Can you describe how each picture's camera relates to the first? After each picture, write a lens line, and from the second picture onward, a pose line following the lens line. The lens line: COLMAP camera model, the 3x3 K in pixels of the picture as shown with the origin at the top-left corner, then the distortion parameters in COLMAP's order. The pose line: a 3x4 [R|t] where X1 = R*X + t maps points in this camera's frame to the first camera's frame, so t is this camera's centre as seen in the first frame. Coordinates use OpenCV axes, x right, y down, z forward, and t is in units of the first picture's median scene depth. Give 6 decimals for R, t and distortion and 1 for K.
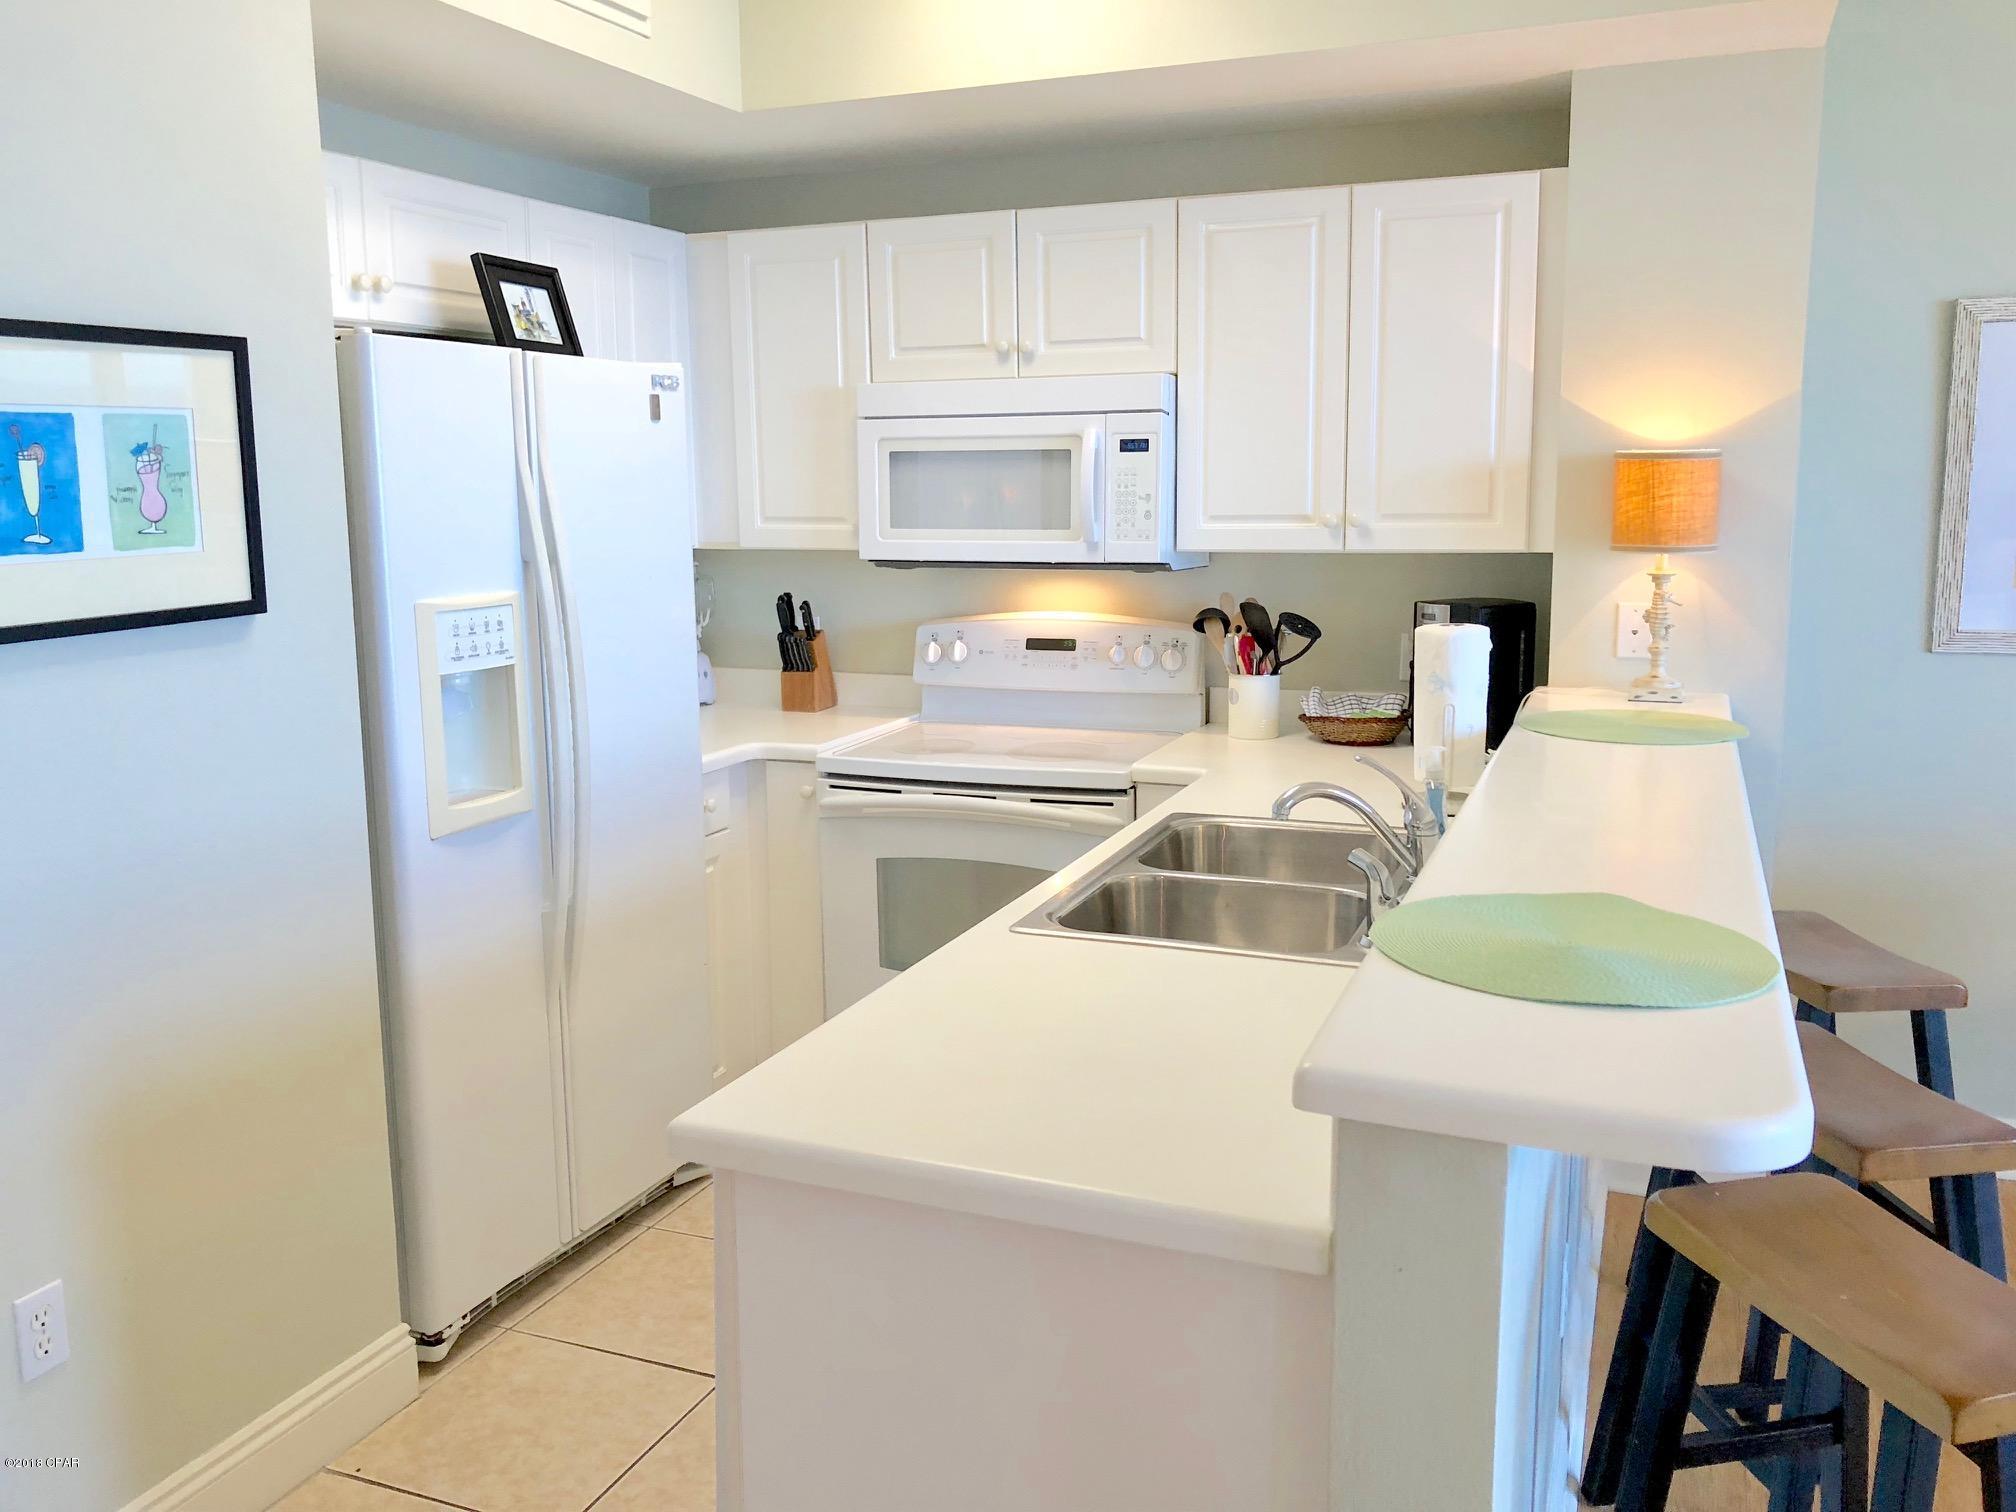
lens RADIAL K [[1655.2, 0, 1011.0], [0, 1655.2, 720.1], [0, 0, 1]] dist [0.065344, -0.098054]
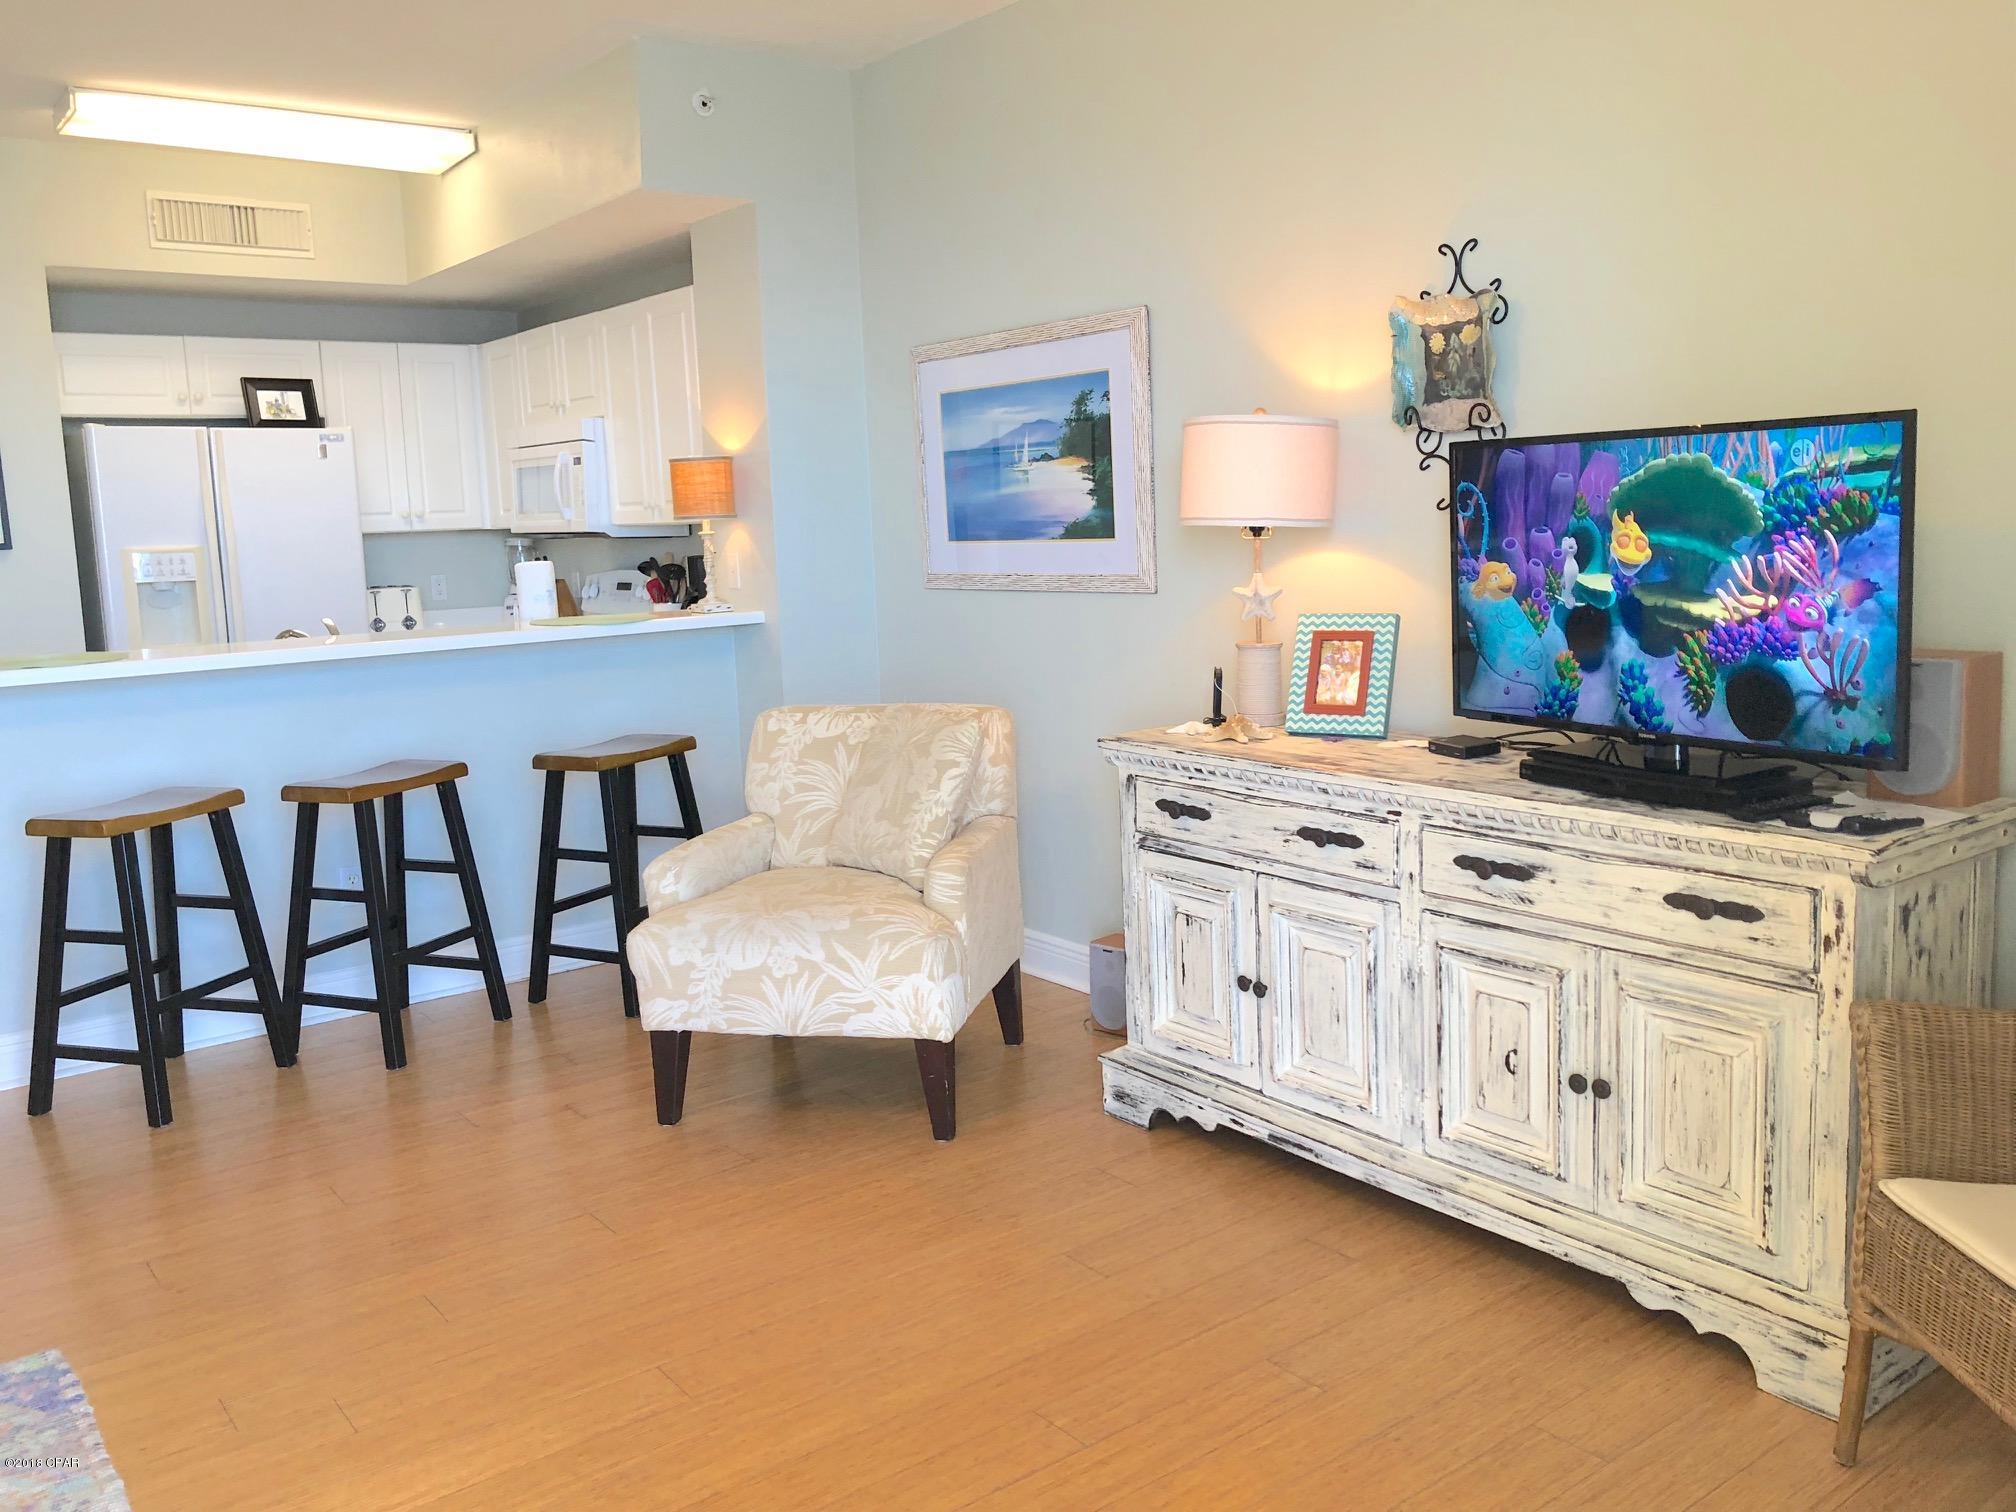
lens RADIAL K [[1664.8, 0, 1013.8], [0, 1664.8, 715.0], [0, 0, 1]] dist [0.047635, -0.064469]
pose [[0.863813, 0.043019, -0.501972, 1.415360], [-0.046641, 0.998897, 0.005344, 0.063208], [0.501648, 0.018797, 0.864867, -0.240961]]
